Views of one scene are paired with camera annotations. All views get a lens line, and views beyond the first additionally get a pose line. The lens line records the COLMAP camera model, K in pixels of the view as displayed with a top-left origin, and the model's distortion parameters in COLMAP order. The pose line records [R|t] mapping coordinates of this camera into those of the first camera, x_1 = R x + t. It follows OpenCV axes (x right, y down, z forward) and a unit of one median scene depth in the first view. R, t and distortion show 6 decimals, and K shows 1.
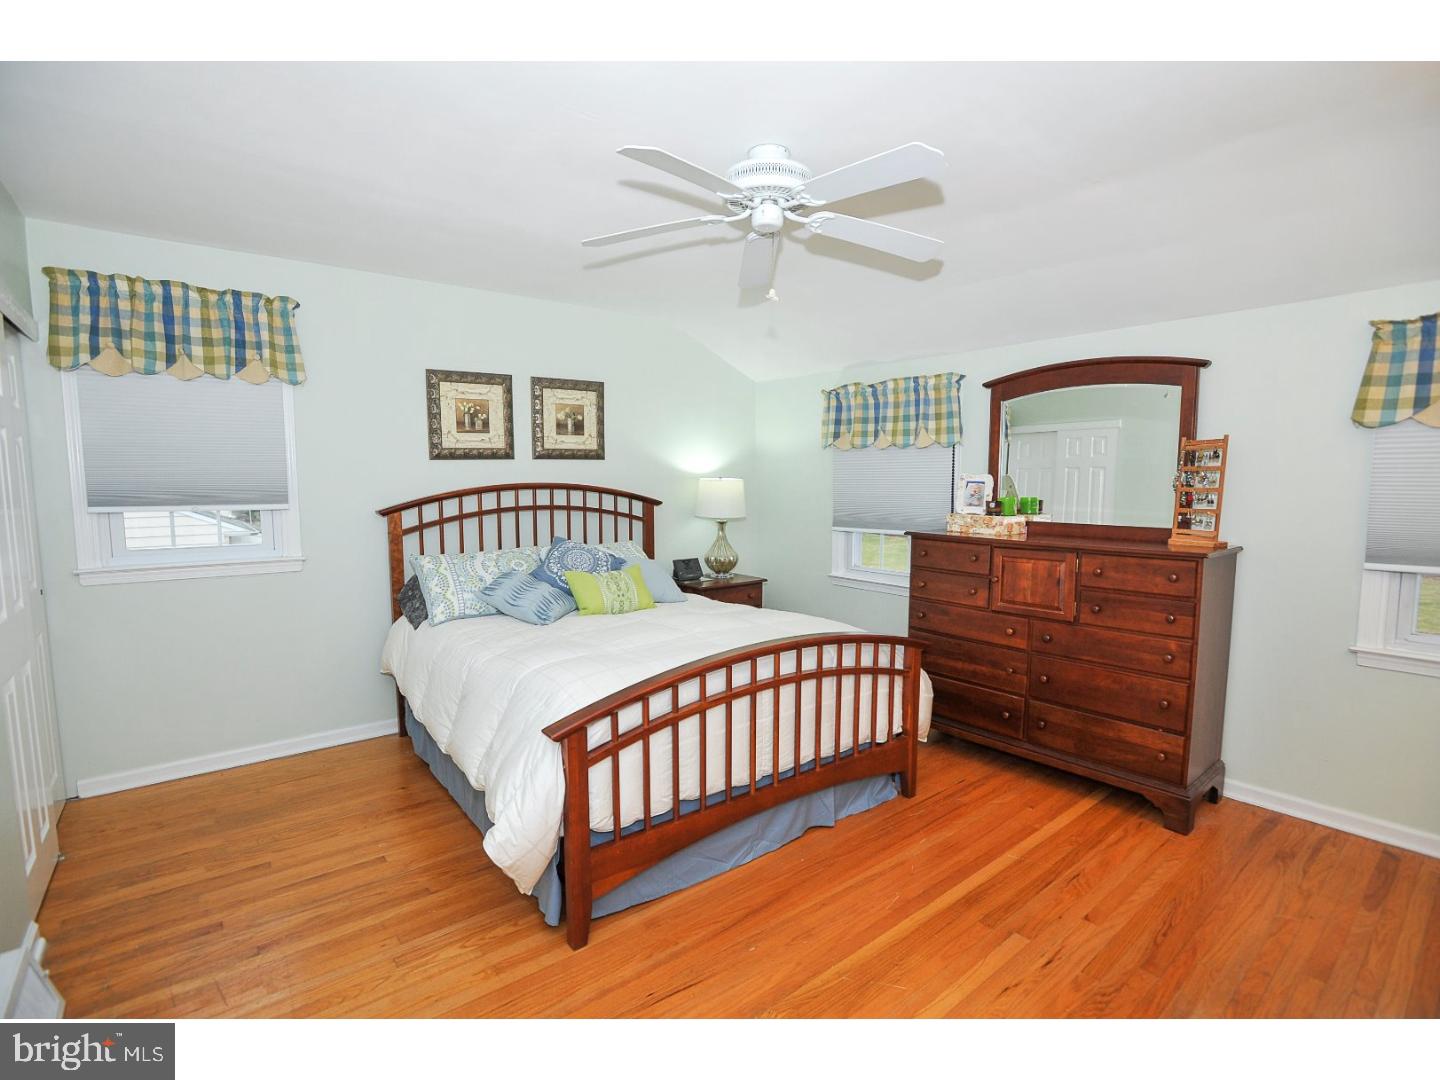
lens RADIAL K [[692.6, 0, 715.4], [0, 692.6, 541.9], [0, 0, 1]] dist [-0.069958, 0.032642]
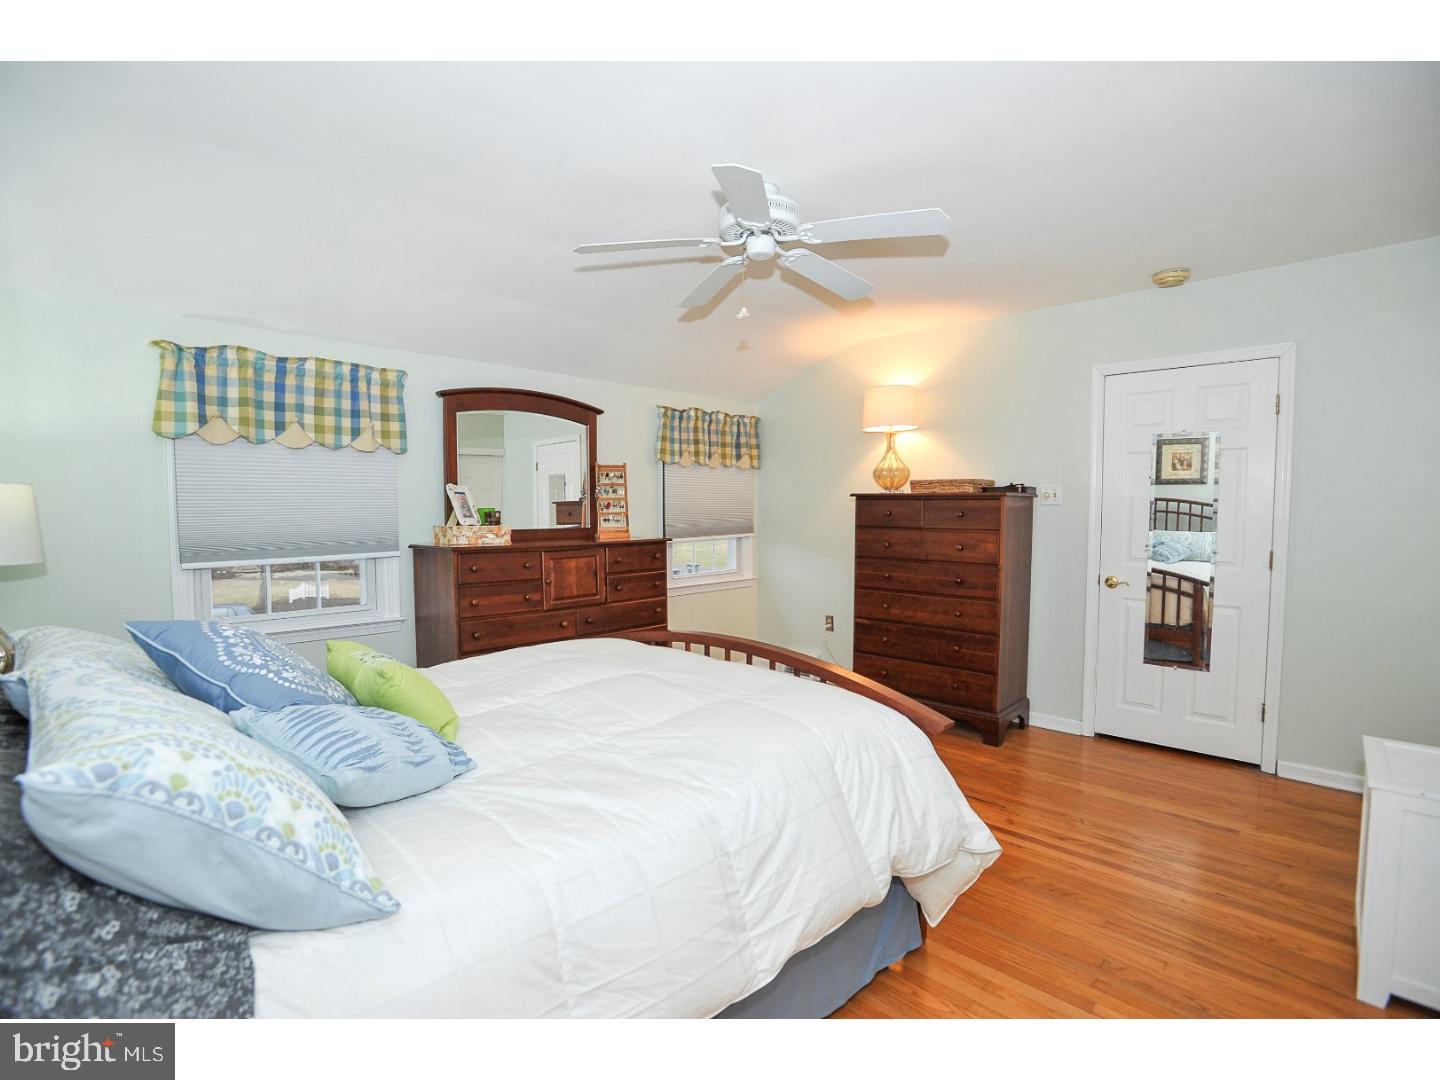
lens RADIAL K [[692.6, 0, 715.4], [0, 692.6, 541.9], [0, 0, 1]] dist [-0.069958, 0.032642]
pose [[-0.110109, -0.066020, 0.991724, -0.640023], [0.076135, 0.994300, 0.074644, -0.062764], [-0.990999, 0.083724, -0.104455, 0.747616]]
